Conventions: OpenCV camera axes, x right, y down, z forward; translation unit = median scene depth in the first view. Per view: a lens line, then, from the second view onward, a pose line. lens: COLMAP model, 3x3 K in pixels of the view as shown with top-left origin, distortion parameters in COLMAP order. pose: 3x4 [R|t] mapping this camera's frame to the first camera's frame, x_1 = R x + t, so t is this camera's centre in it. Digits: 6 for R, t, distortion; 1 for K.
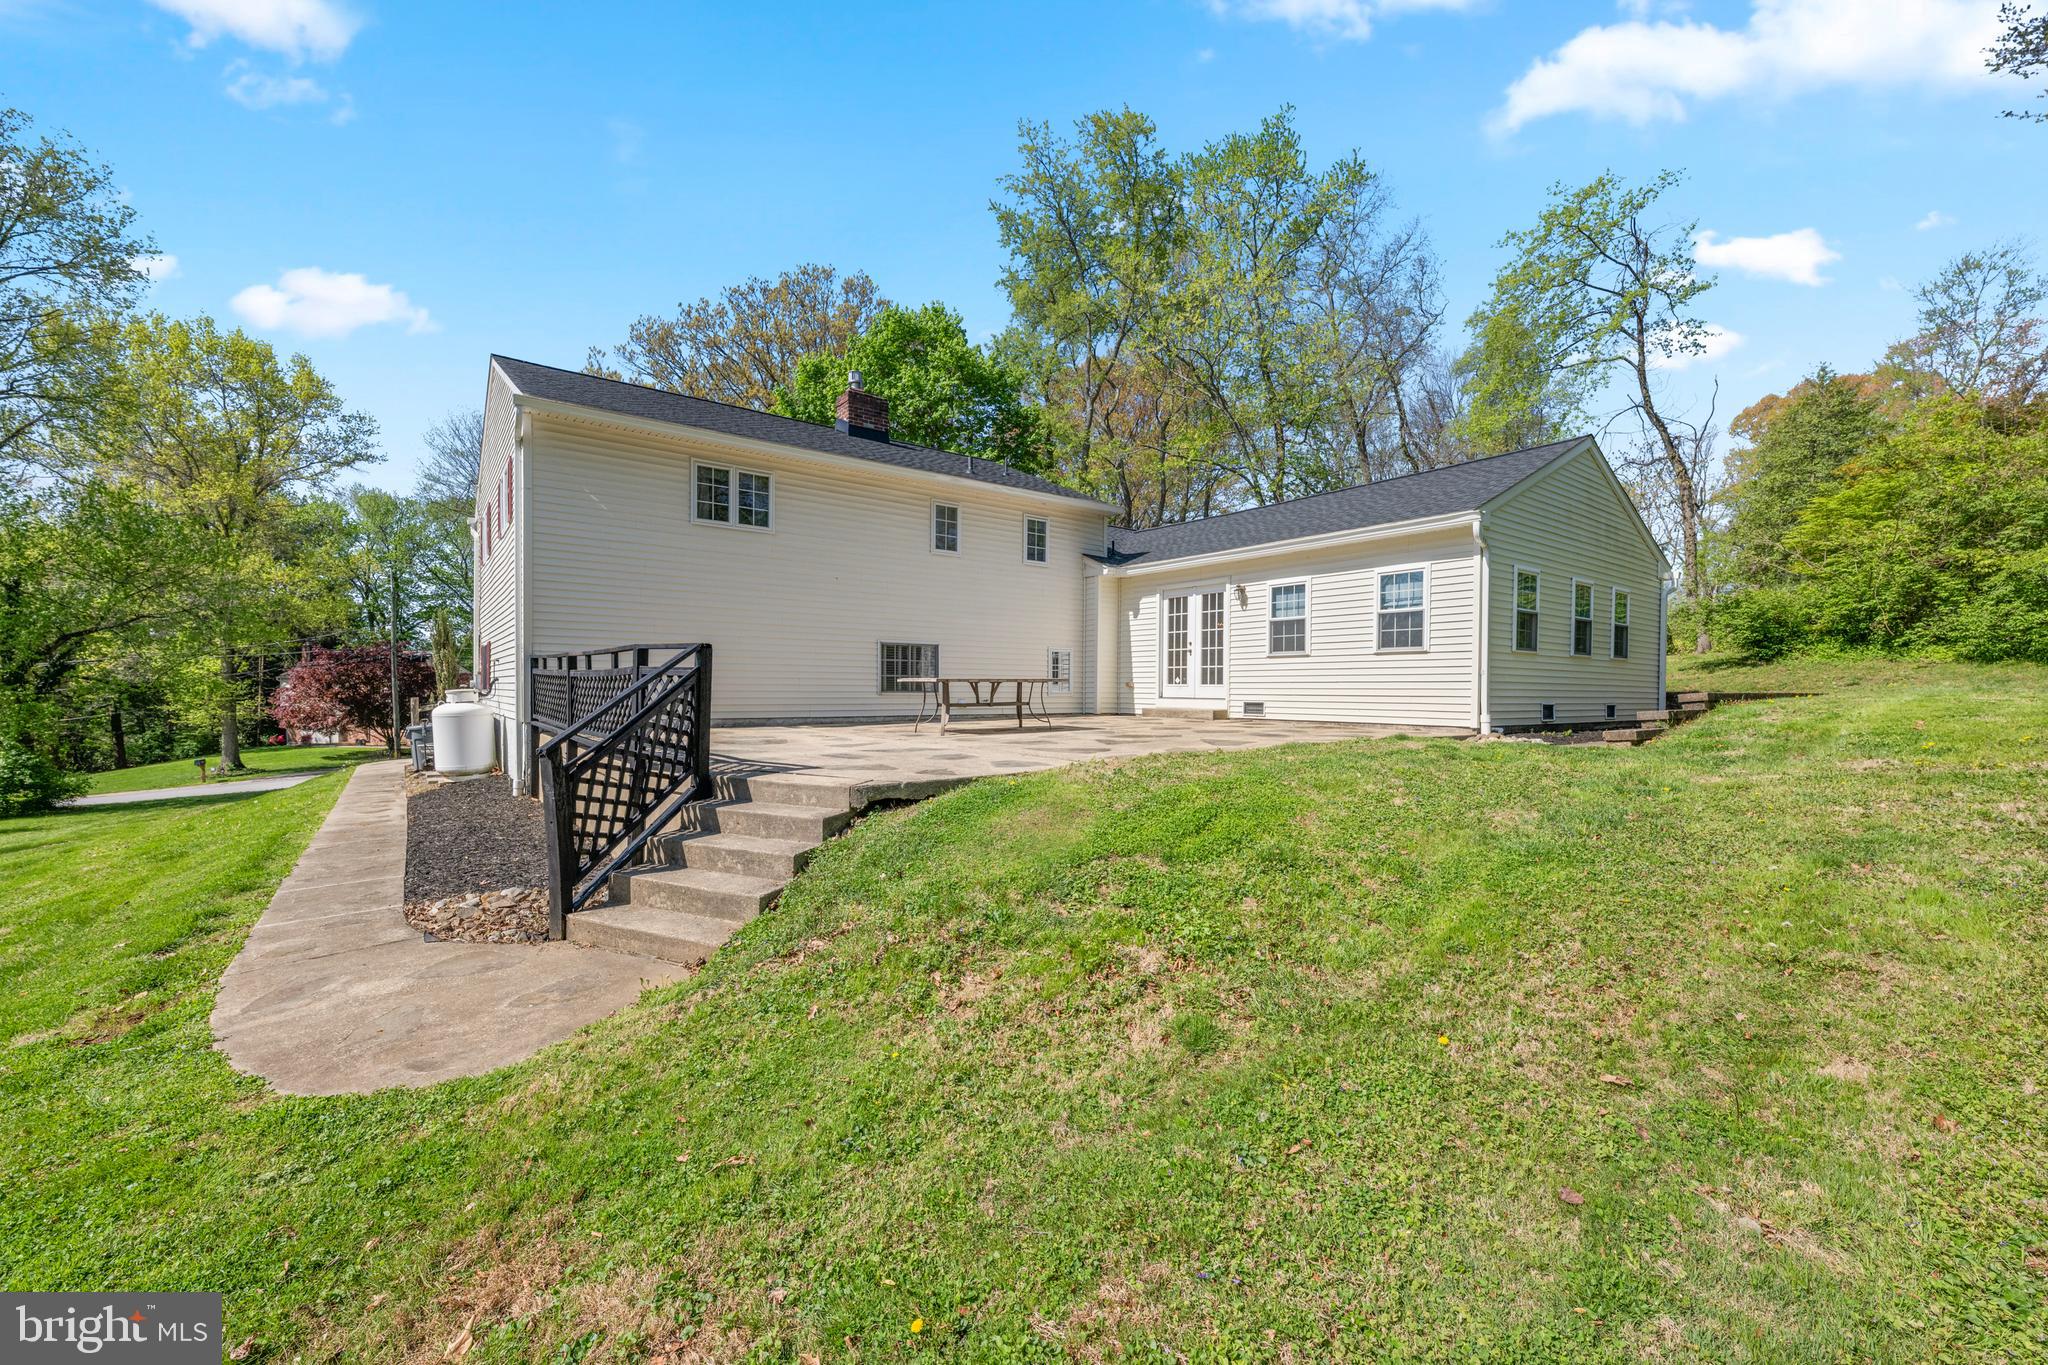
lens RADIAL K [[808.8, 0, 1028.6], [0, 808.8, 686.7], [0, 0, 1]] dist [-0.000069, -0.000208]
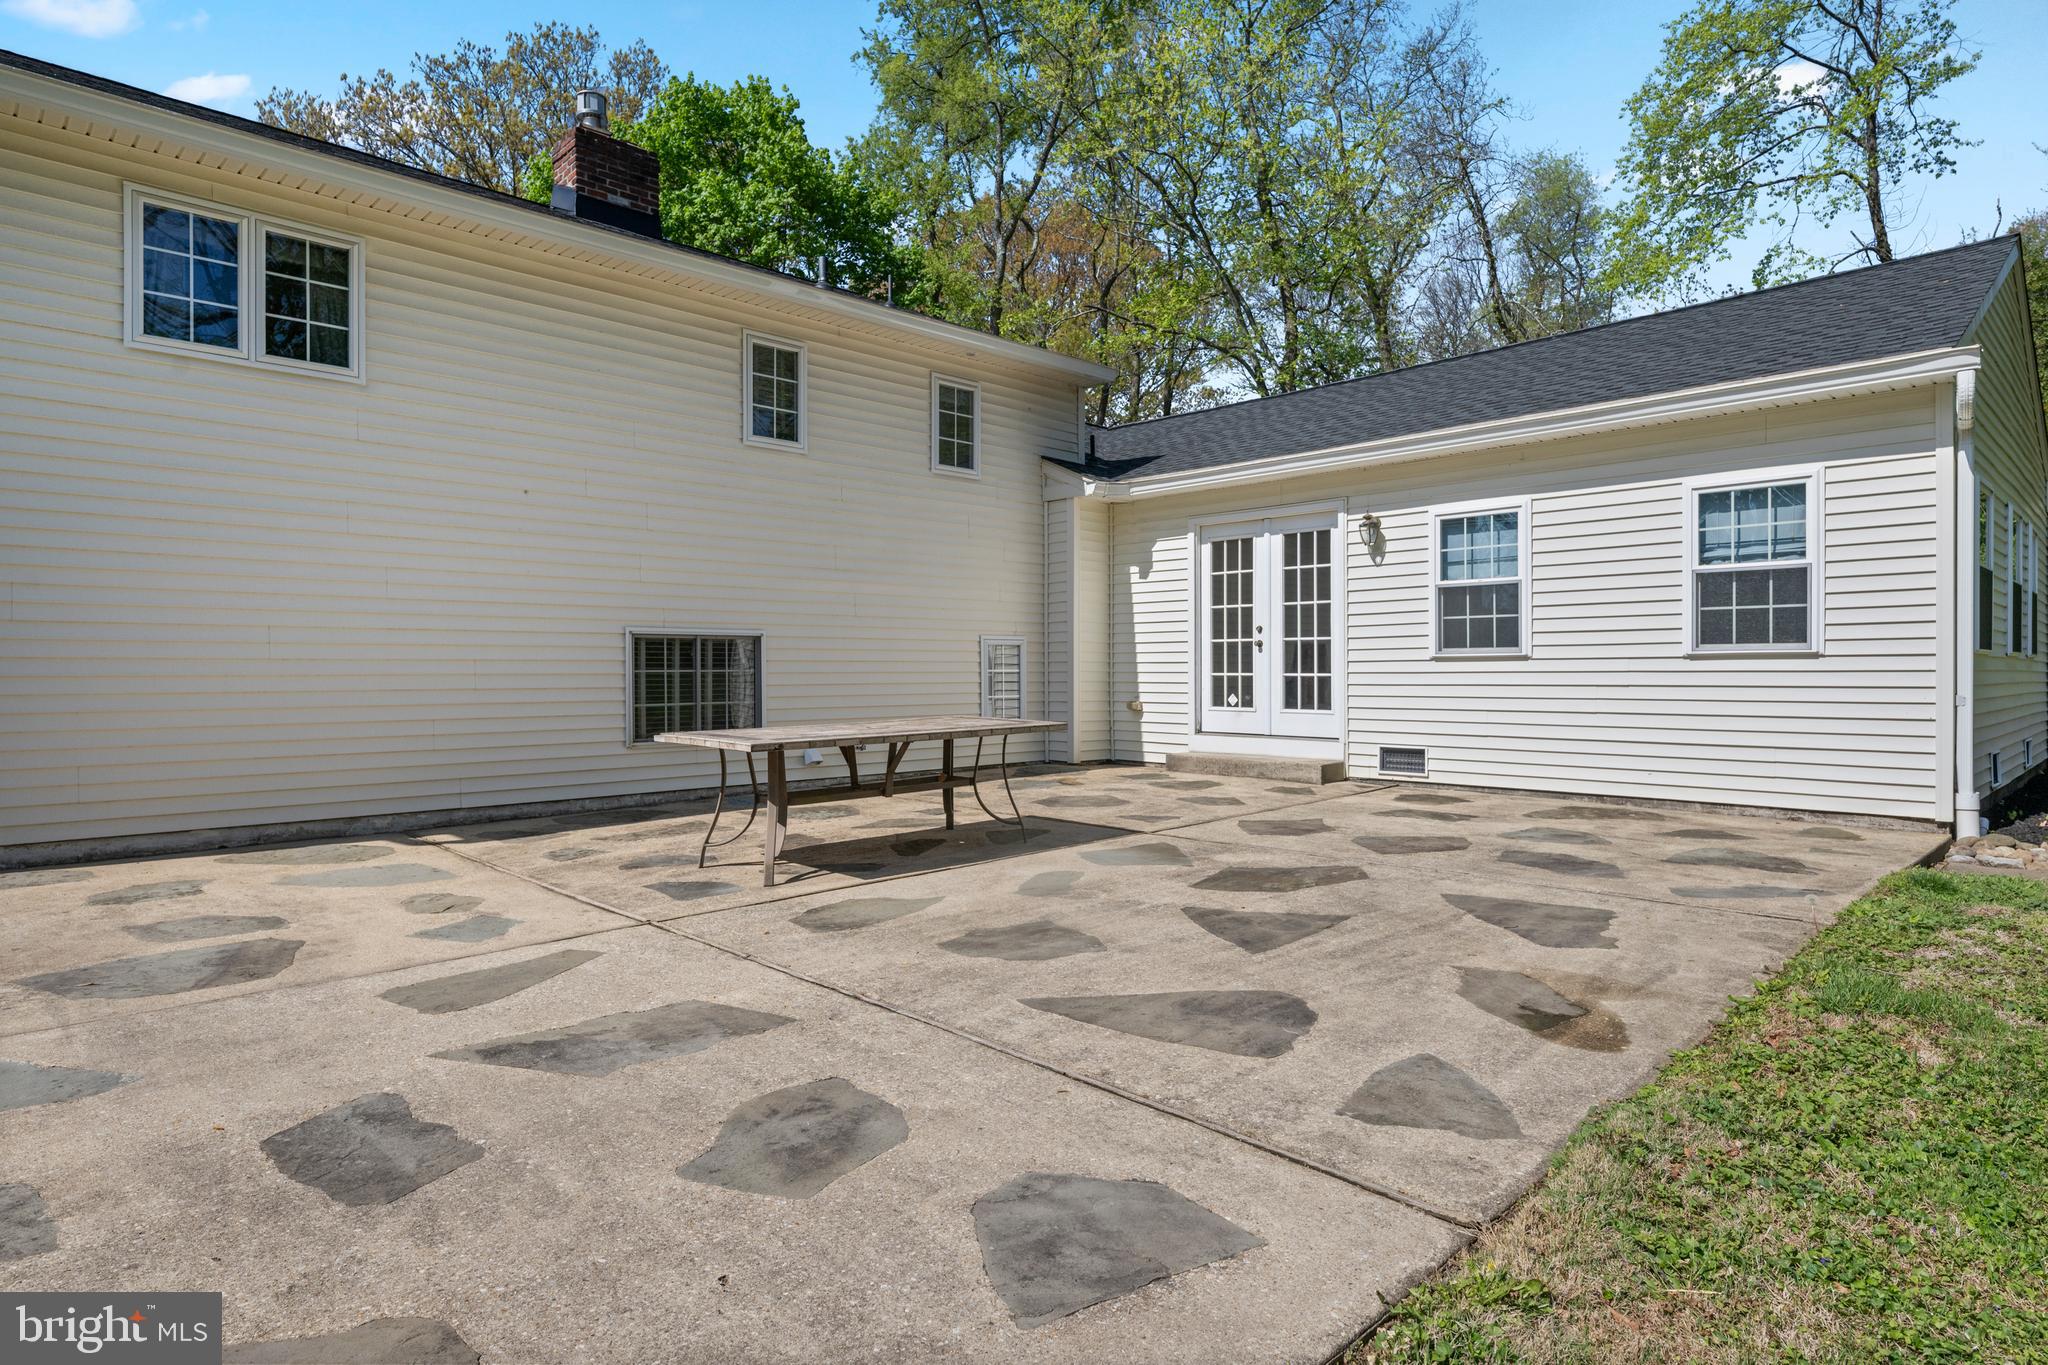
lens RADIAL K [[1106.3, 0, 1024.0], [0, 1106.3, 682.5], [0, 0, 1]] dist [-0.004085, -0.000732]
pose [[0.993281, -0.010304, 0.115269, -0.030854], [0.008821, 0.999872, 0.013368, -0.029737], [-0.115392, -0.012261, 0.993244, 0.312198]]
